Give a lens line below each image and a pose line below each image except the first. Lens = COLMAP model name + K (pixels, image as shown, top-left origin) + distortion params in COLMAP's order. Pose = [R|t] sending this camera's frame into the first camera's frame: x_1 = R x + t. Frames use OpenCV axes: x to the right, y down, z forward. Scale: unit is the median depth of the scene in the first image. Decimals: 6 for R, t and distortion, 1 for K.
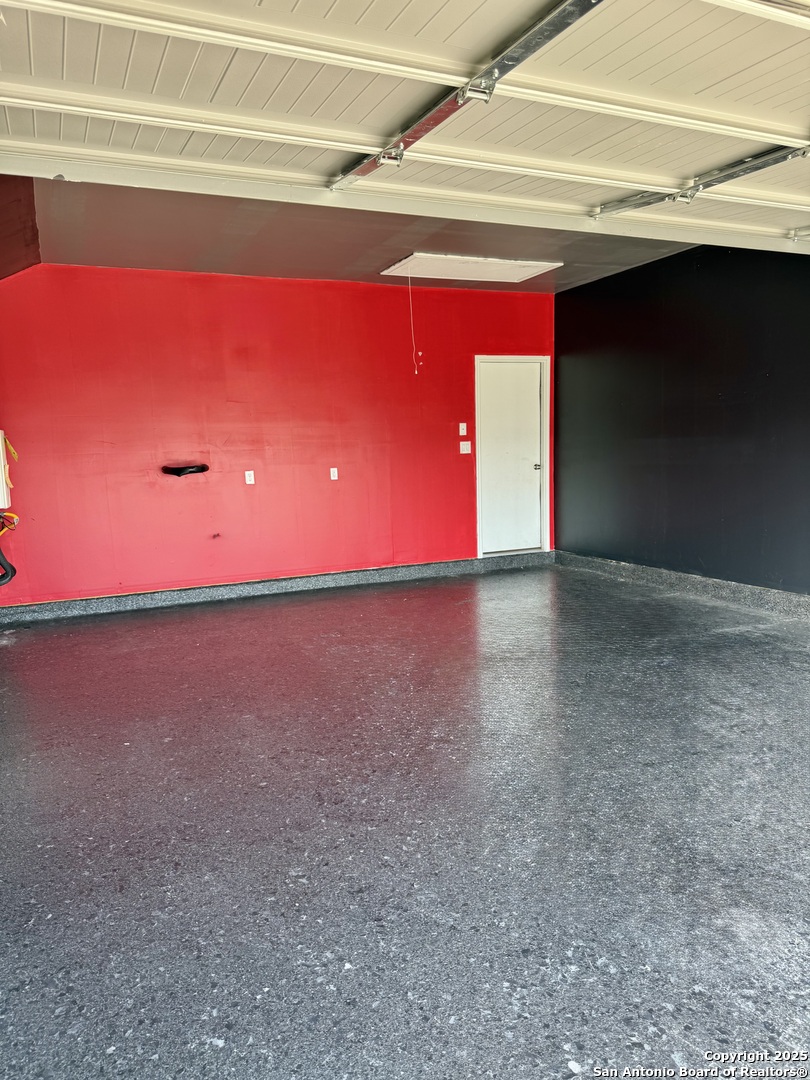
lens RADIAL K [[770.1, 0, 404.5], [0, 770.1, 541.7], [0, 0, 1]] dist [0.079849, 0.000883]
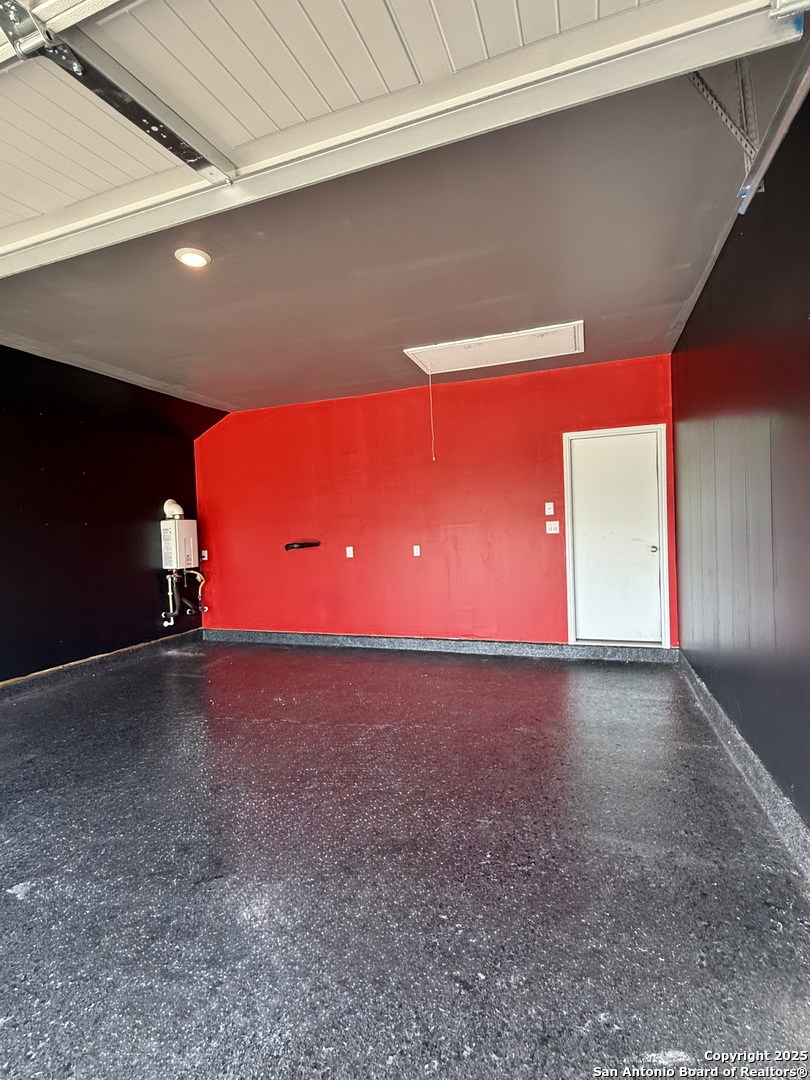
lens RADIAL K [[513.4, 0, 407.6], [0, 513.4, 537.2], [0, 0, 1]] dist [0.003665, 0.000068]
pose [[0.715721, 0.012869, -0.698268, 0.400714], [-0.074926, 0.995474, -0.058453, -0.058123], [0.694356, 0.094154, 0.713446, 0.411882]]
